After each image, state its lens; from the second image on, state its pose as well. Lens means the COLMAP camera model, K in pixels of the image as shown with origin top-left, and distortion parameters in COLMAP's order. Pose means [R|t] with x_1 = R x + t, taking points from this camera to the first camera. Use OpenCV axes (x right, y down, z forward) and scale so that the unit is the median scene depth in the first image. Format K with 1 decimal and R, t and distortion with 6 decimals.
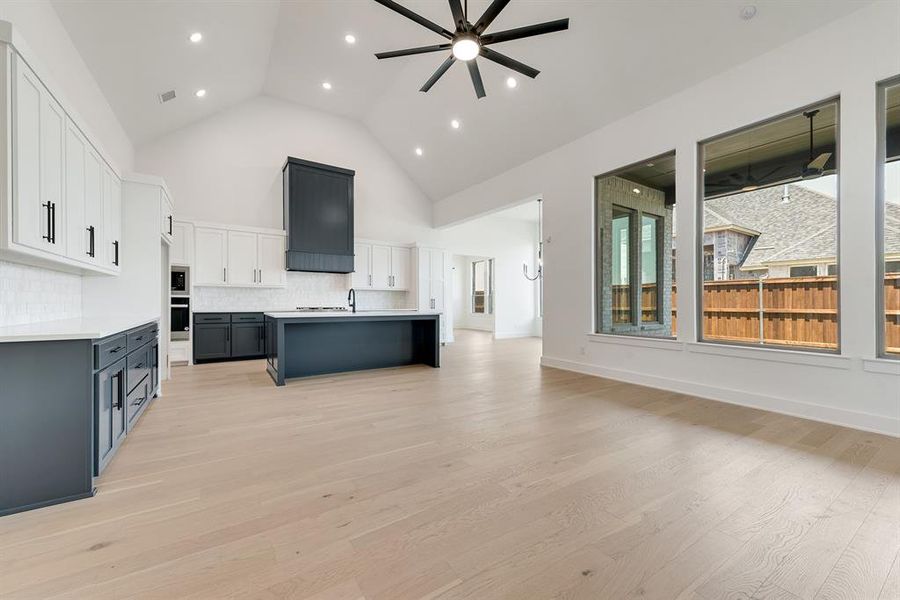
lens RADIAL K [[357.7, 0, 449.9], [0, 357.7, 297.9], [0, 0, 1]] dist [0.020779, -0.000014]
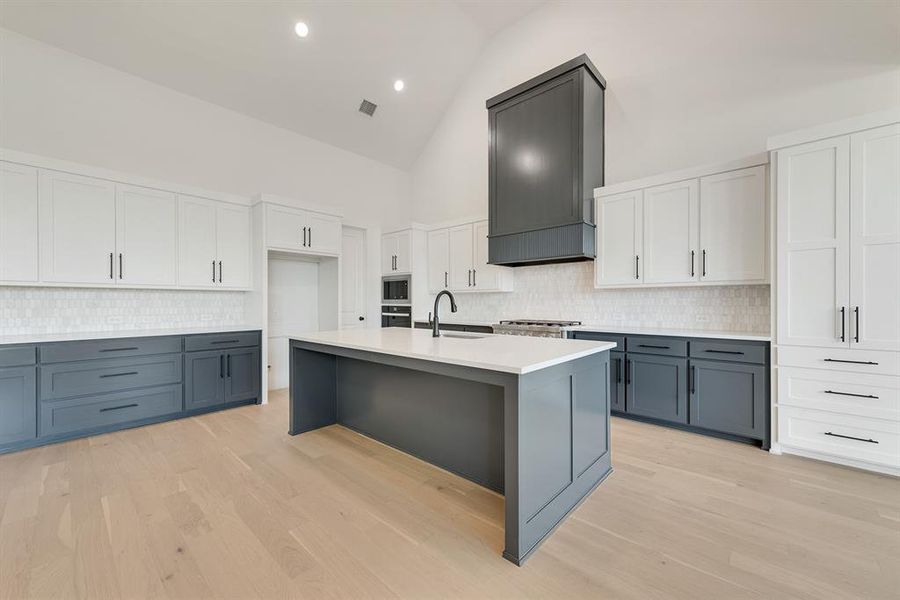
lens RADIAL K [[352.6, 0, 447.9], [0, 352.6, 306.7], [0, 0, 1]] dist [0.010758, -0.000106]
pose [[0.249427, 0.004973, -0.968381, 0.187335], [0.012335, 0.999889, 0.008312, -0.005797], [0.968315, -0.014018, 0.249338, 0.751612]]
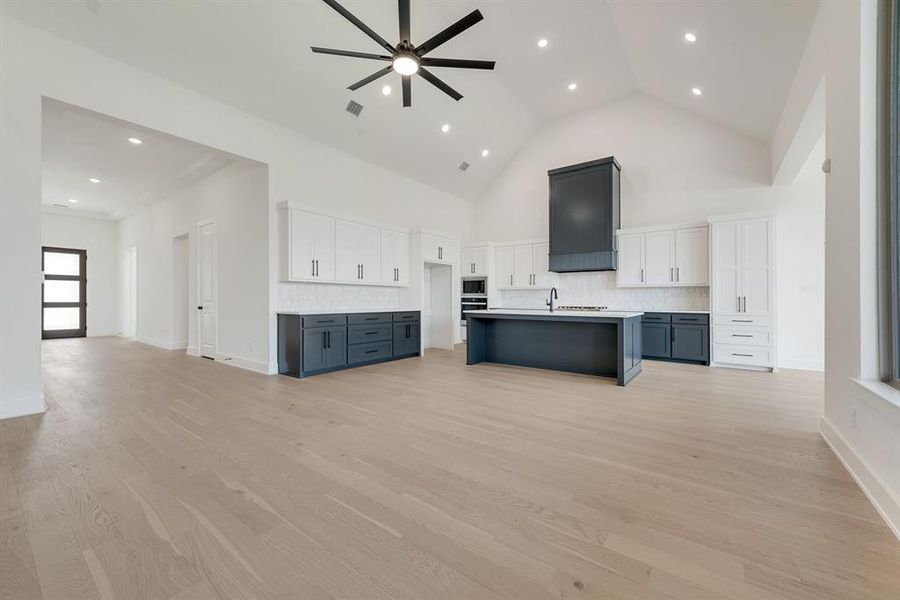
lens RADIAL K [[357.7, 0, 449.9], [0, 357.7, 297.9], [0, 0, 1]] dist [0.020779, -0.000014]
pose [[0.343031, -0.008204, -0.939288, 0.484714], [0.006818, 0.999957, -0.006244, 0.005938], [0.939299, -0.004263, 0.343073, 0.330373]]
